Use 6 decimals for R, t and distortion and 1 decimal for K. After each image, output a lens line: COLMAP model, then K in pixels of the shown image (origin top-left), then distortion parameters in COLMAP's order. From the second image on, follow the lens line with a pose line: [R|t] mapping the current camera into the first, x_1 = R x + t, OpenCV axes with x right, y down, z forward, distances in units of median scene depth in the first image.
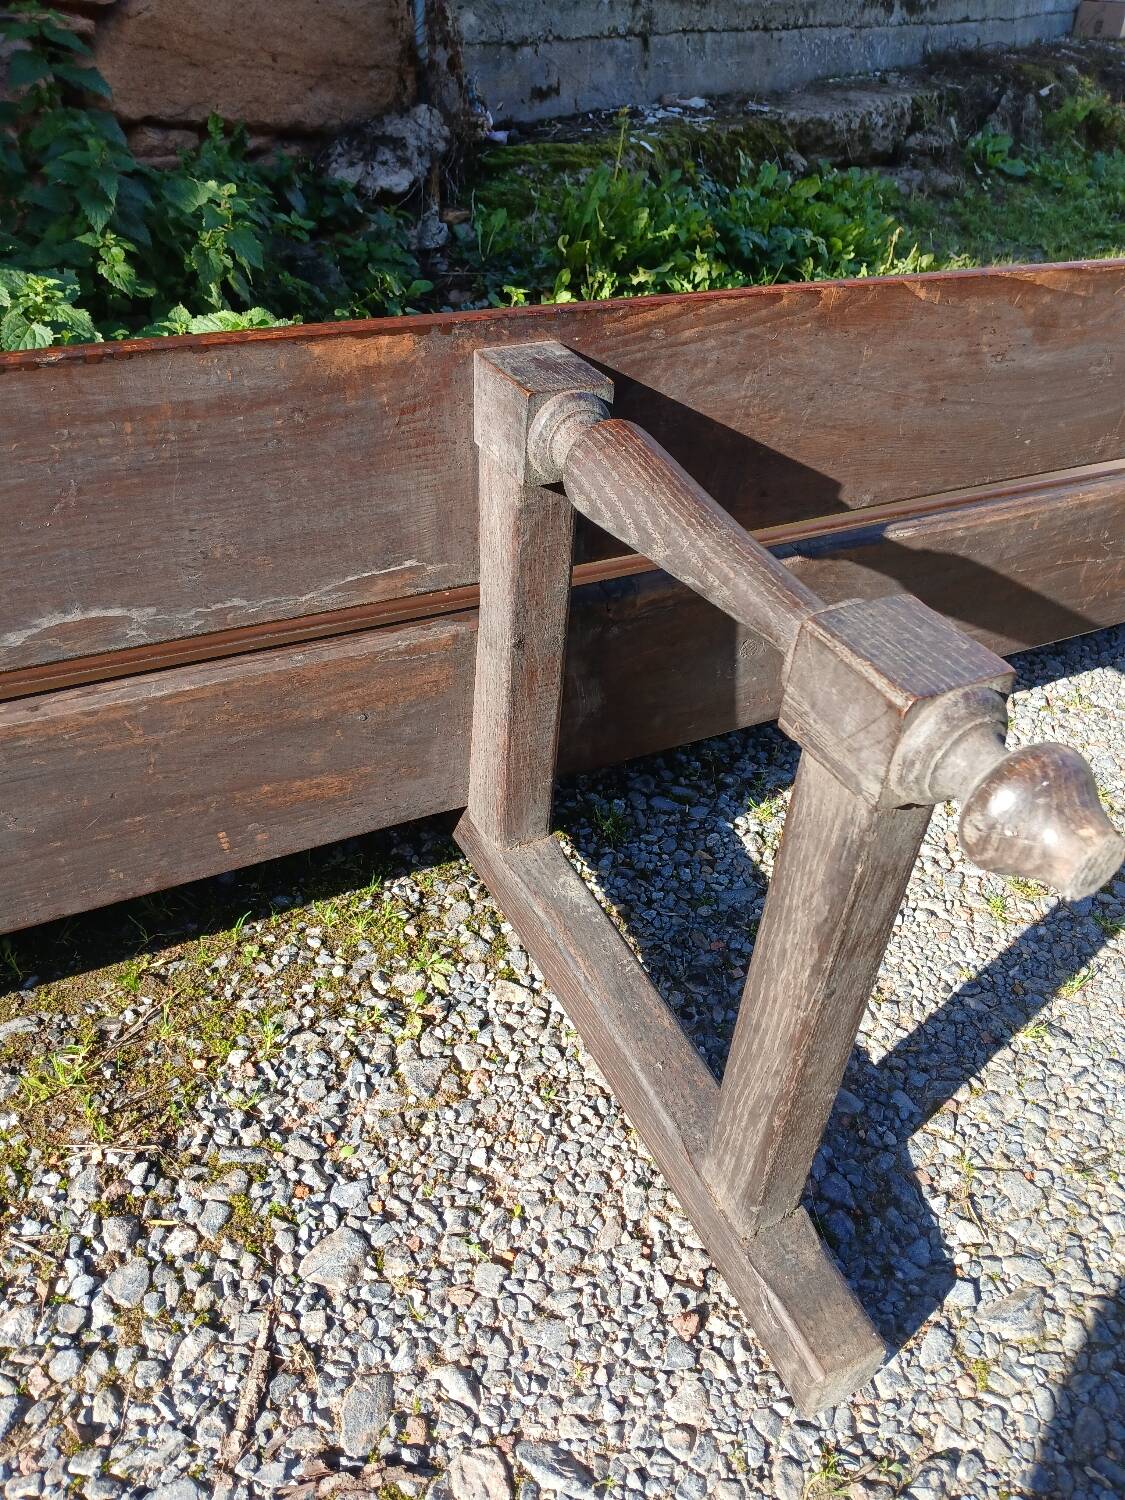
lens RADIAL K [[1159.5, 0, 566.3], [0, 1159.5, 744.6], [0, 0, 1]] dist [0.041954, -0.113102]
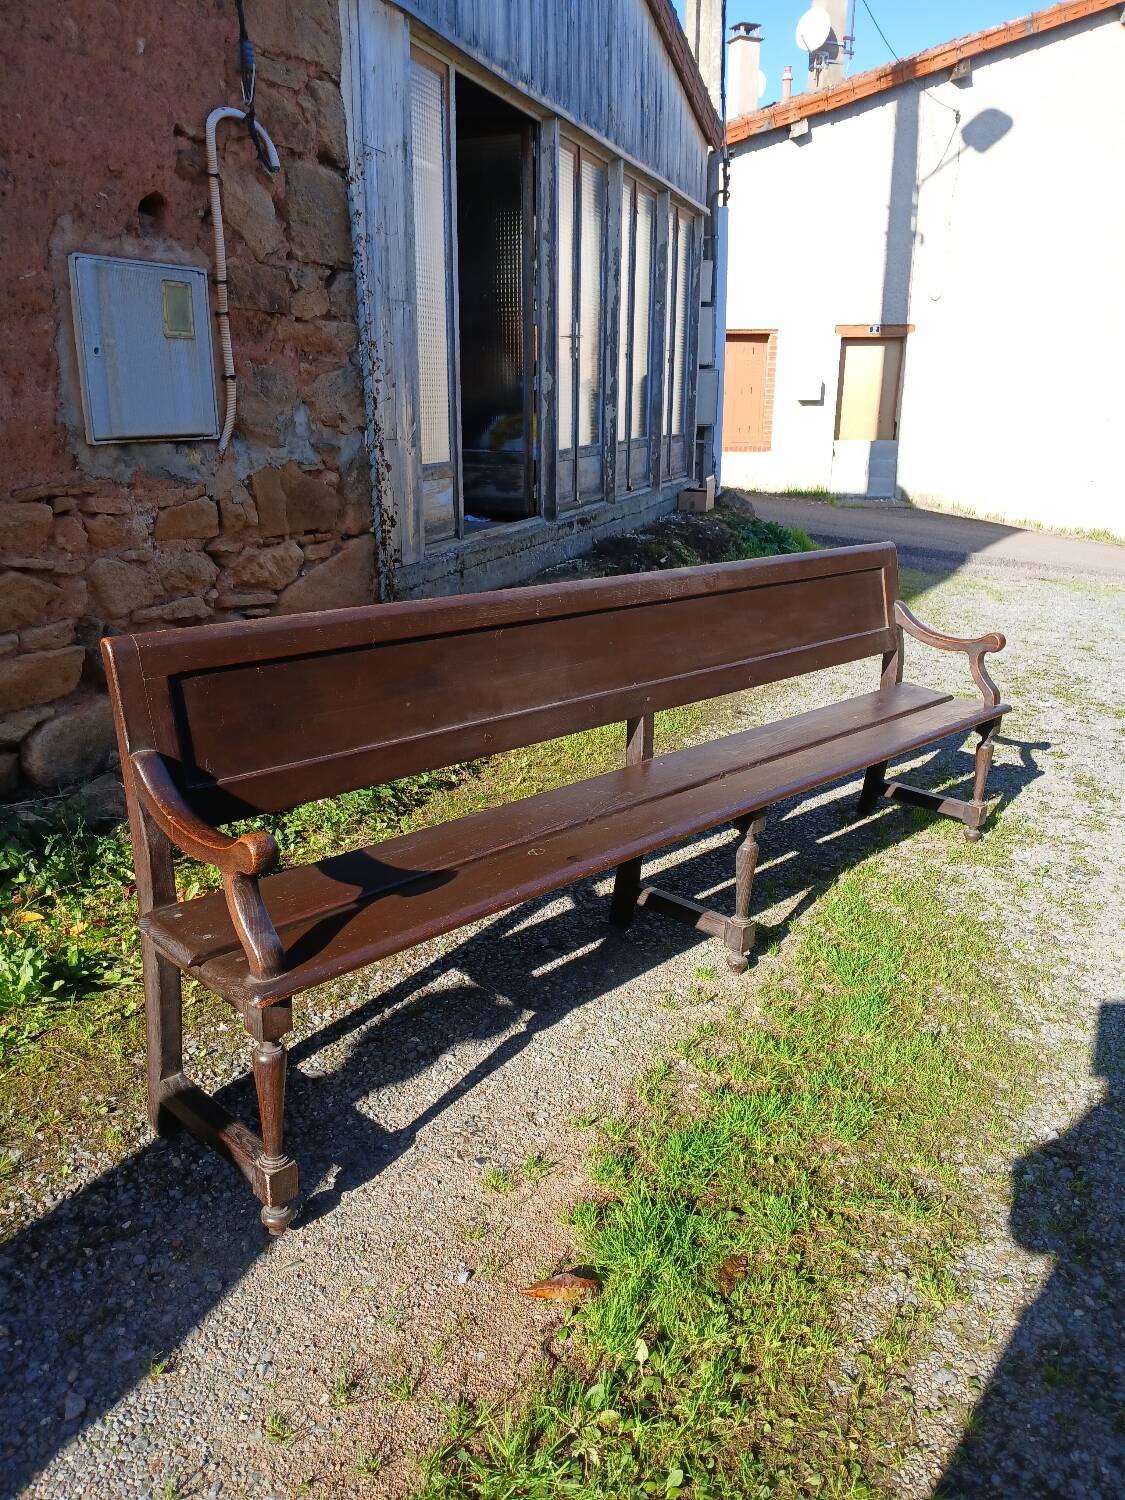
lens RADIAL K [[1150.1, 0, 566.0], [0, 1150.1, 746.9], [0, 0, 1]] dist [0.092585, -0.204142]
pose [[0.969216, -0.075009, 0.234508, -0.899080], [0.139200, 0.952568, -0.270623, 0.872143], [-0.203086, 0.294936, 0.933686, -2.925149]]
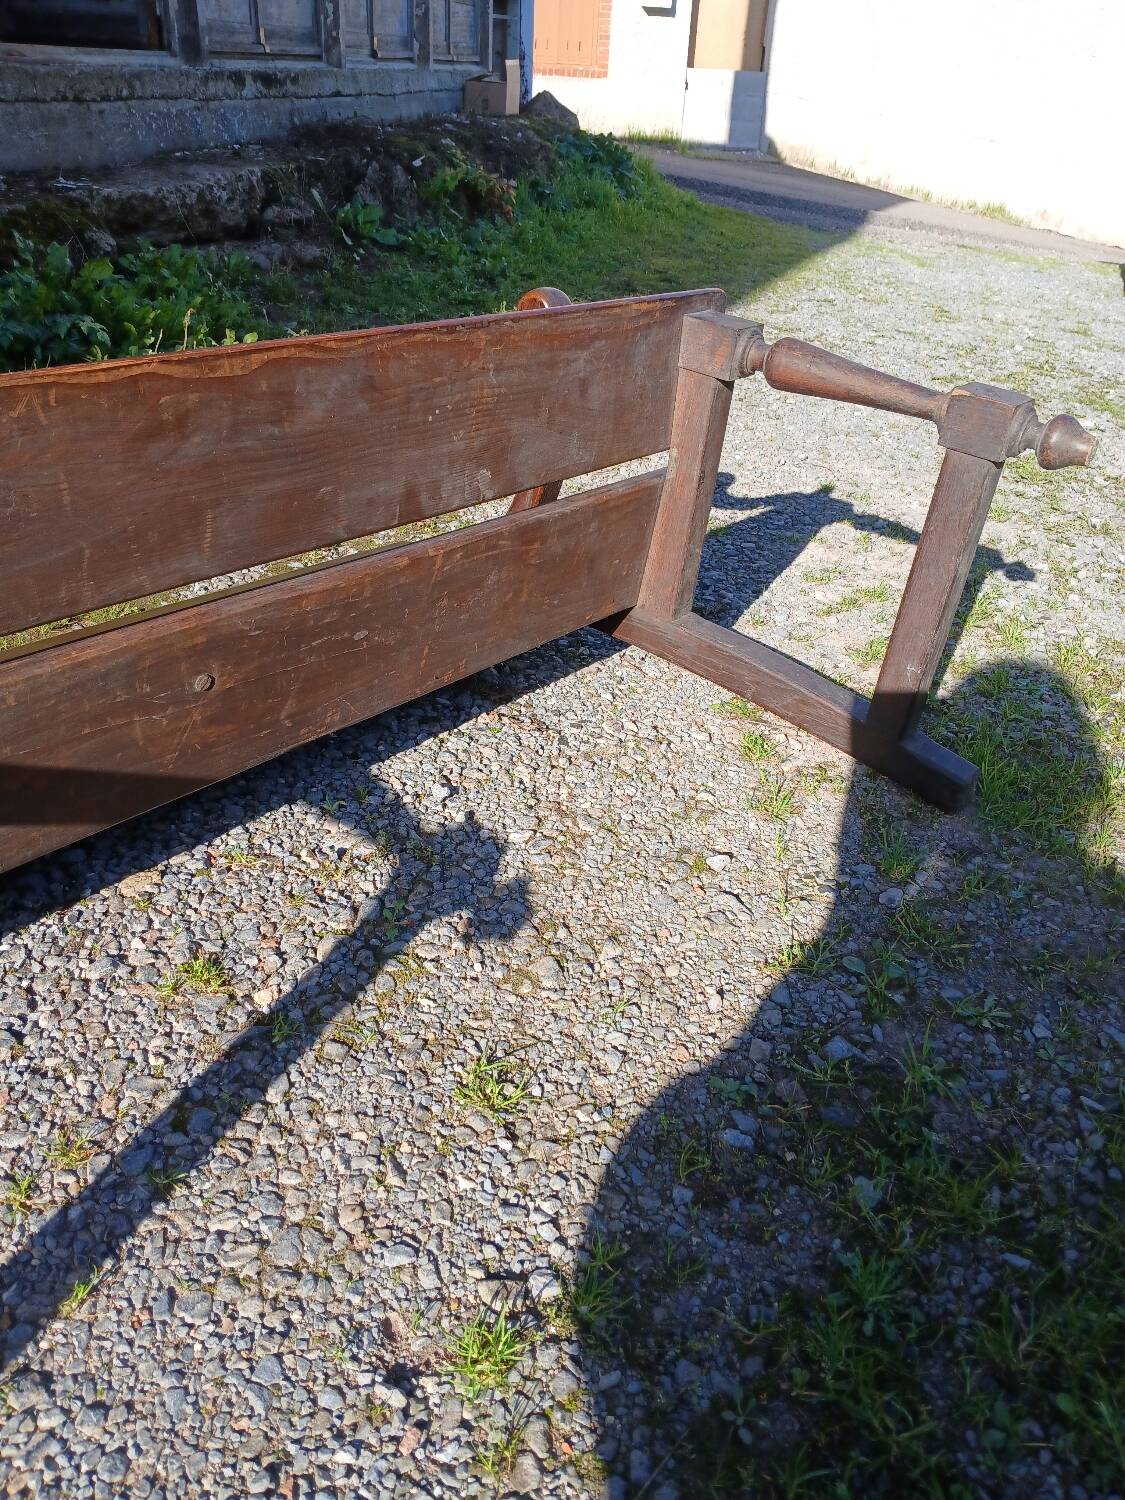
lens RADIAL K [[1168.8, 0, 565.4], [0, 1168.8, 747.5], [0, 0, 1]] dist [-0.039909, 0.005014]
pose [[0.927815, -0.158354, 0.337762, 0.613707], [0.173113, 0.984805, -0.013823, -0.100988], [-0.330441, 0.071296, 0.941130, 0.157665]]
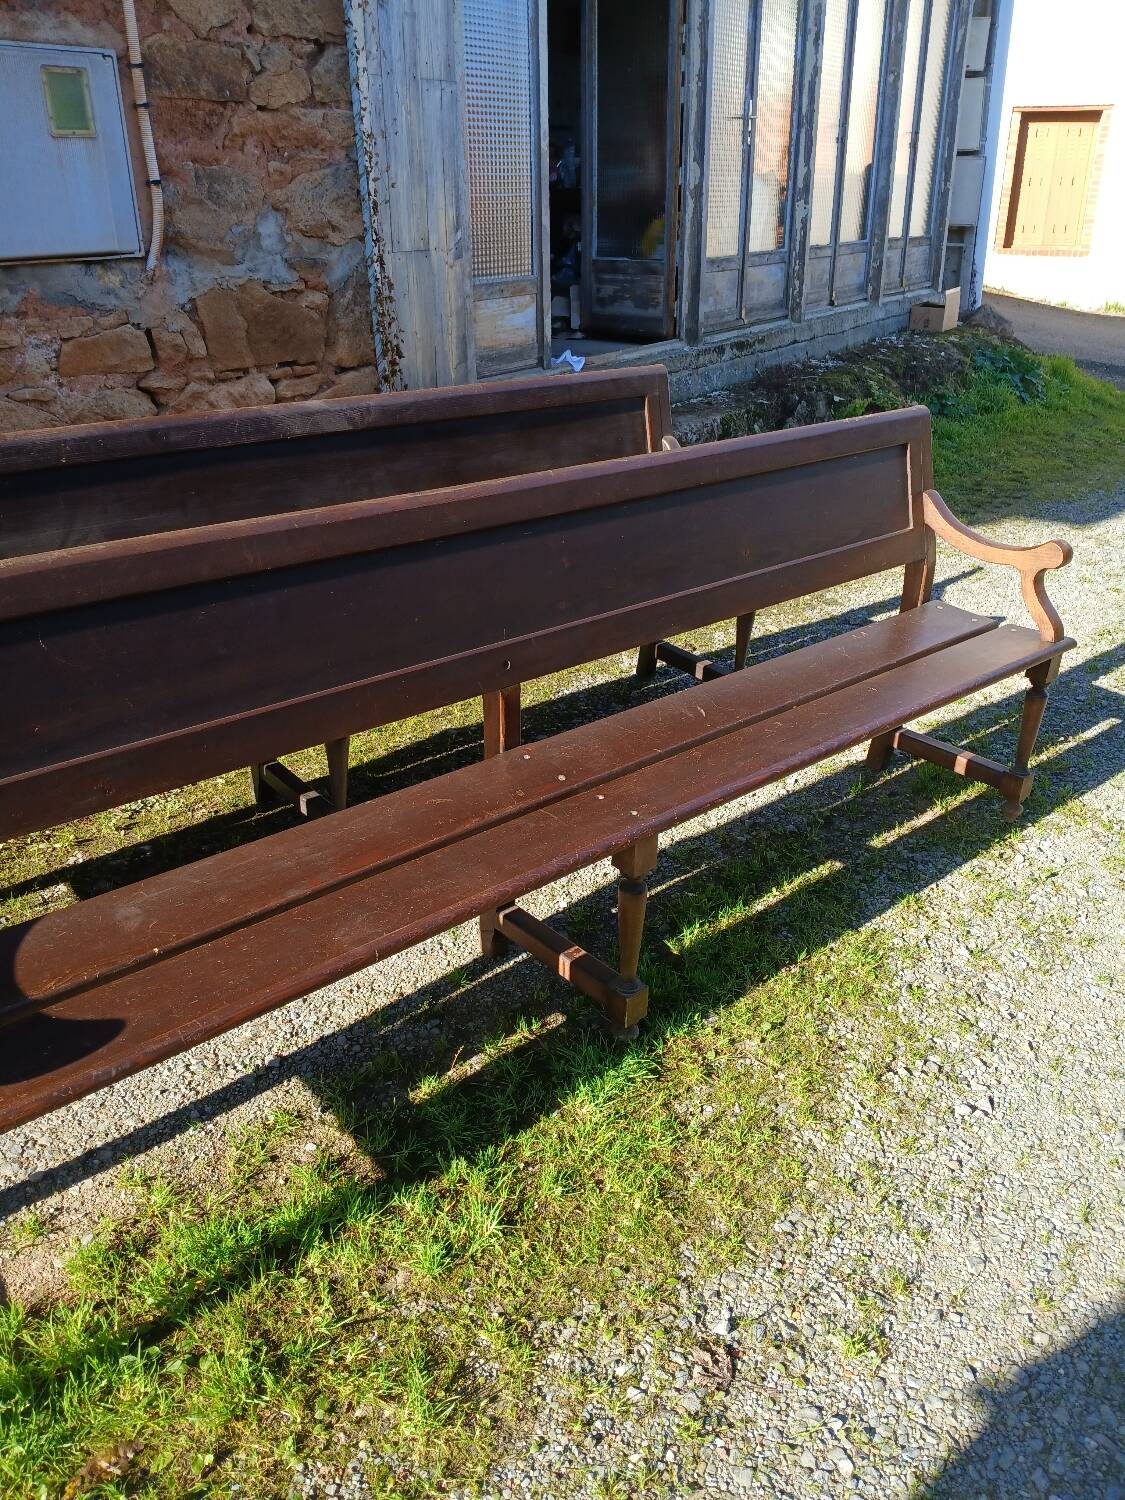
lens RADIAL K [[1159.5, 0, 566.3], [0, 1159.5, 744.6], [0, 0, 1]] dist [0.041954, -0.113102]
pose [[0.999492, -0.003676, -0.031660, 0.644472], [-0.000831, 0.989985, -0.141170, 0.473186], [0.031861, 0.141125, 0.989479, -2.346442]]
